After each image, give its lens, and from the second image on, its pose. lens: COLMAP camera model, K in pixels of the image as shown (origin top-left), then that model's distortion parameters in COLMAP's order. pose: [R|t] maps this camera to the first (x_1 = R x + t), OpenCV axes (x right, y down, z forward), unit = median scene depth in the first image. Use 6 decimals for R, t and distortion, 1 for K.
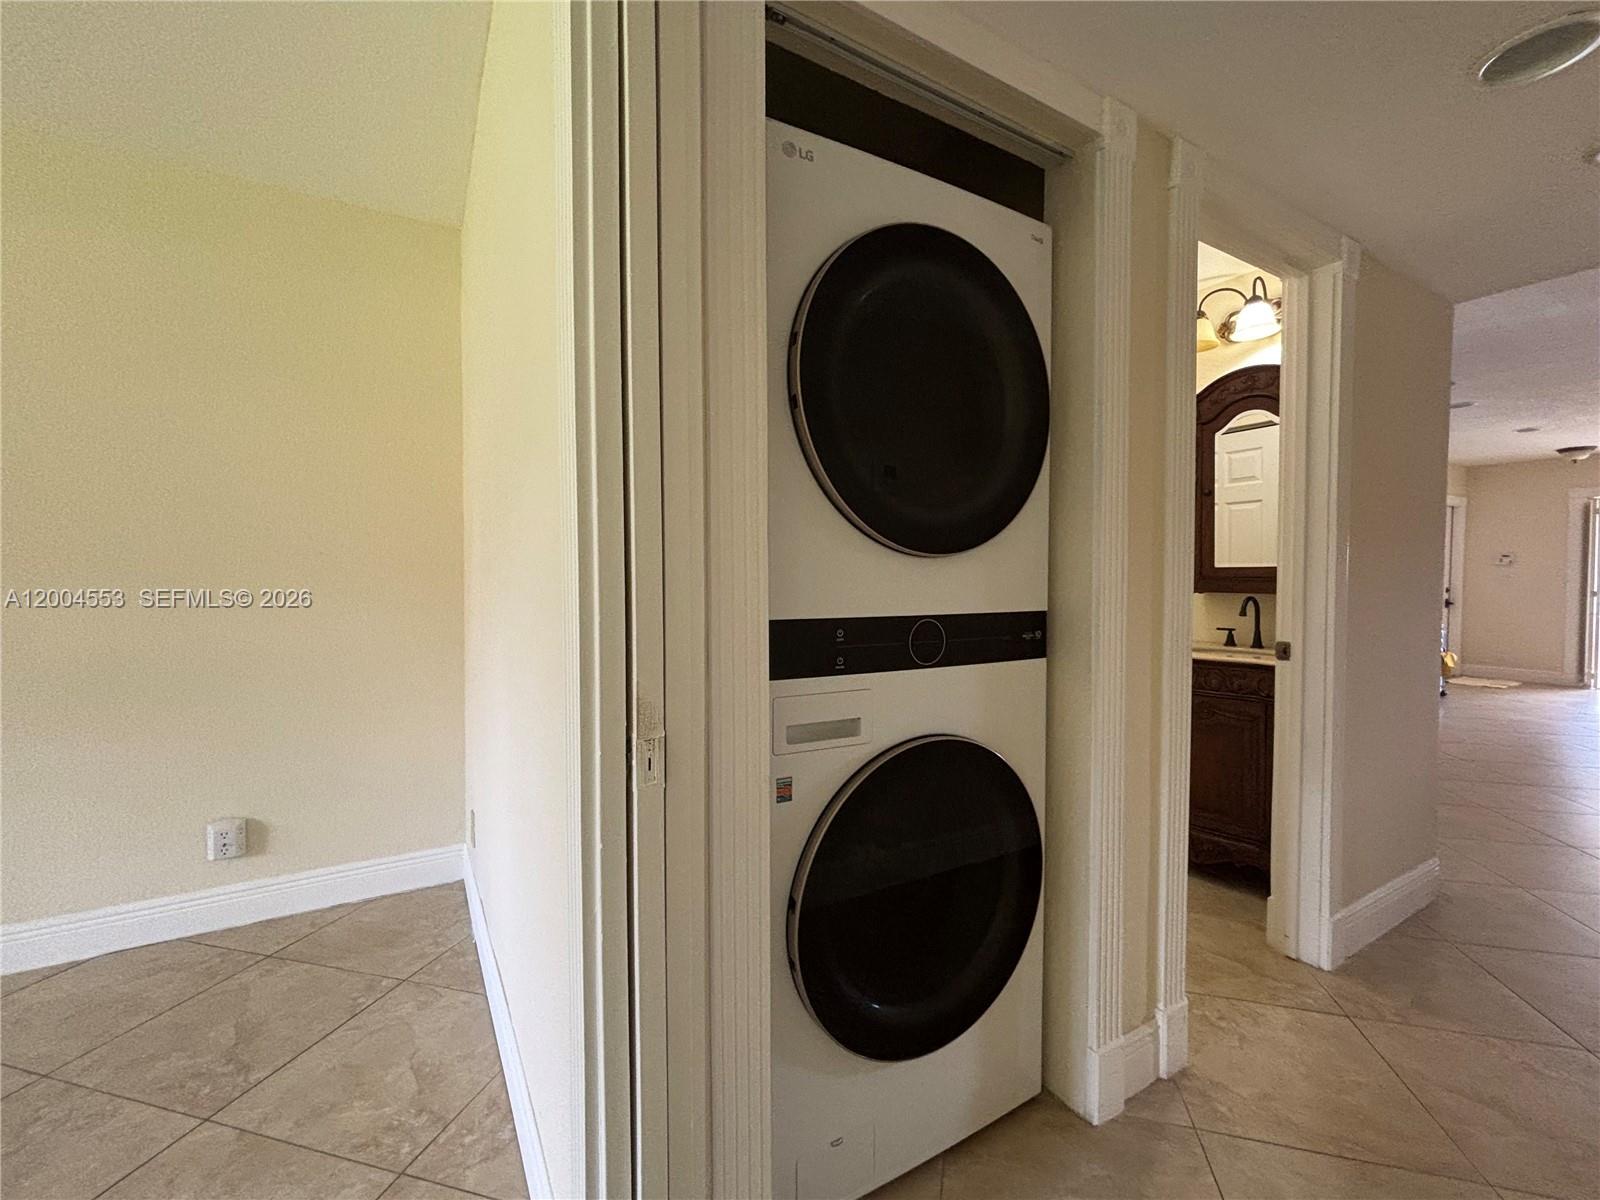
lens RADIAL K [[666.0, 0, 800.1], [0, 666.0, 598.7], [0, 0, 1]] dist [-0.006249, -0.000808]
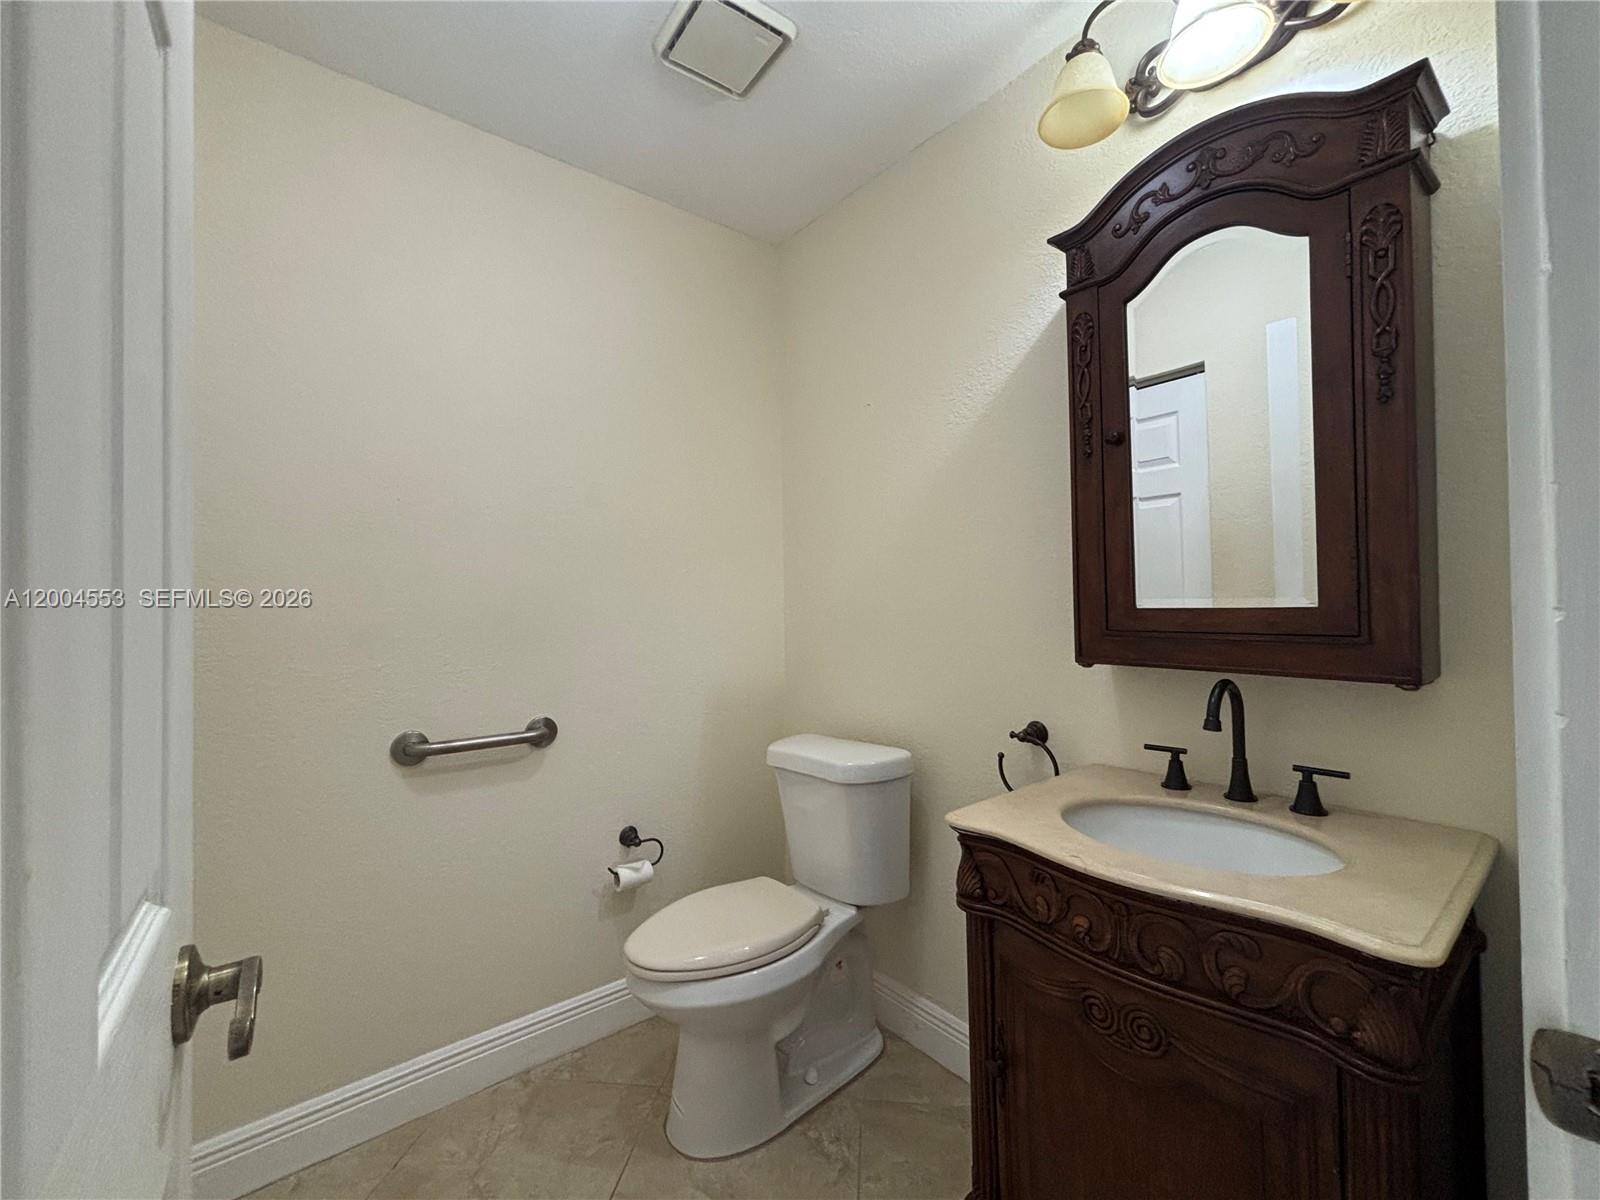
lens RADIAL K [[666.0, 0, 795.6], [0, 666.0, 594.5], [0, 0, 1]] dist [-0.006249, -0.000808]
pose [[0.990583, -0.007486, 0.136706, 0.345988], [0.014418, 0.998656, -0.049786, -0.039048], [-0.136150, 0.051288, 0.989360, 0.605259]]
